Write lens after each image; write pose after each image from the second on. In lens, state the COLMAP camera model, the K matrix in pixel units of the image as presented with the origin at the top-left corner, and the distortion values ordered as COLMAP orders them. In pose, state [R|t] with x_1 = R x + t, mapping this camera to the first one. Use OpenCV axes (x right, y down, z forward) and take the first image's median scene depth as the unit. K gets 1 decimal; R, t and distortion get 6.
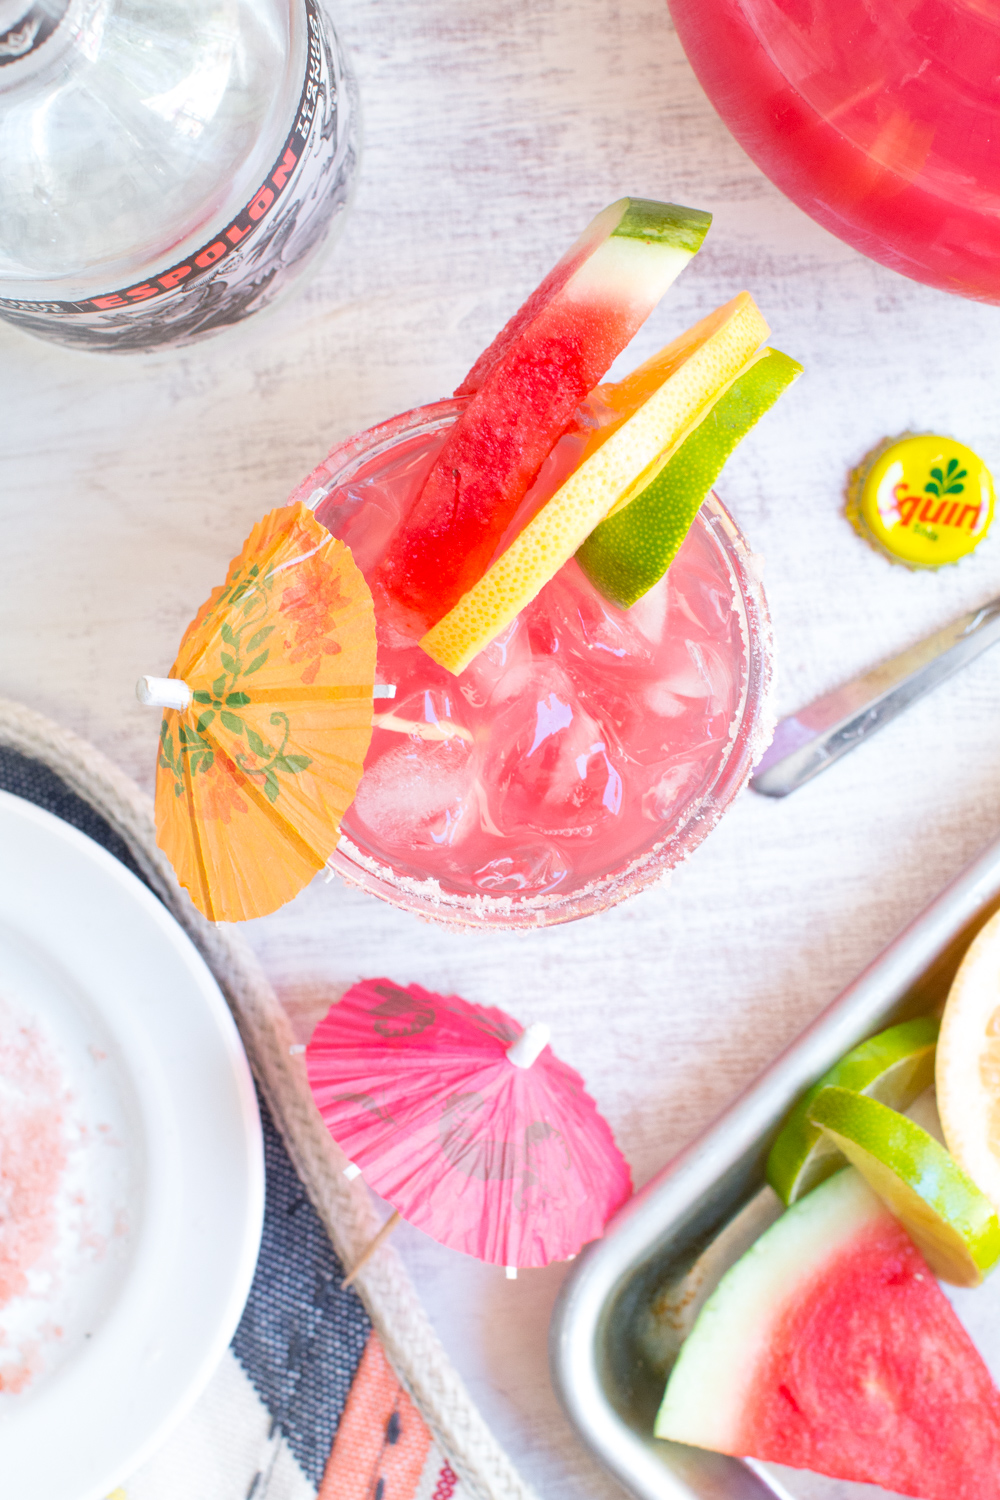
lens RADIAL K [[3276.8, 0, 394.5], [0, 3276.8, 799.3], [0, 0, 1]] dist [1.186762, -20.152496]
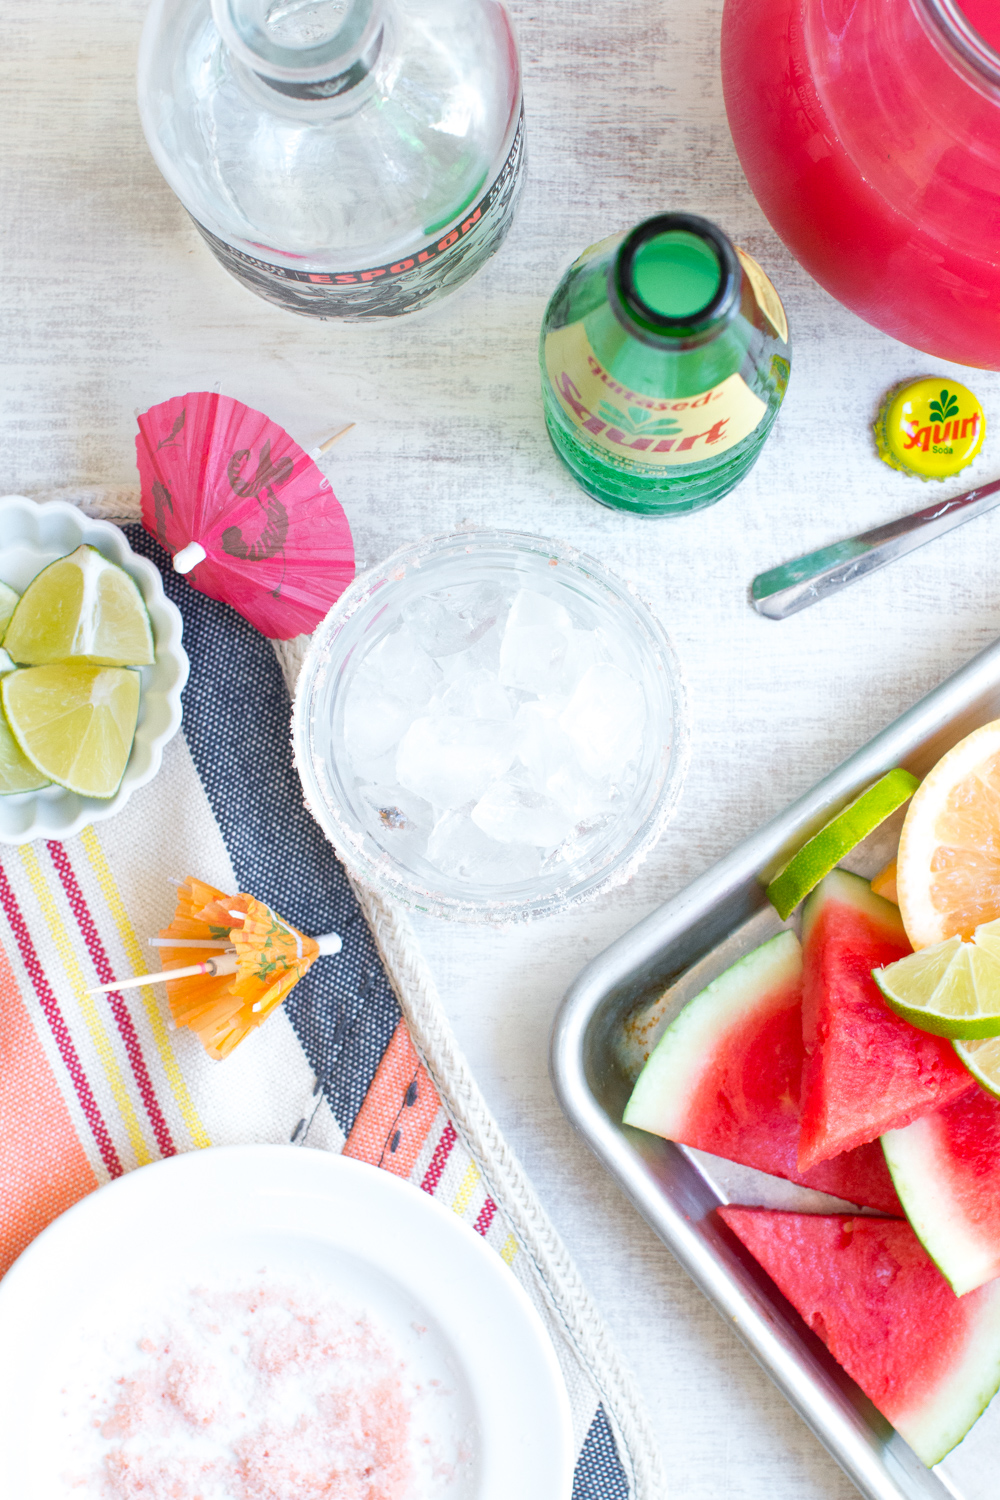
lens RADIAL K [[3276.8, 0, 394.5], [0, 3276.8, 799.3], [0, 0, 1]] dist [1.186762, -20.152496]
pose [[0.992840, 0.119281, -0.006435, -0.013152], [-0.118448, 0.990022, 0.076336, -0.024508], [0.015476, -0.075027, 0.997061, -0.296919]]
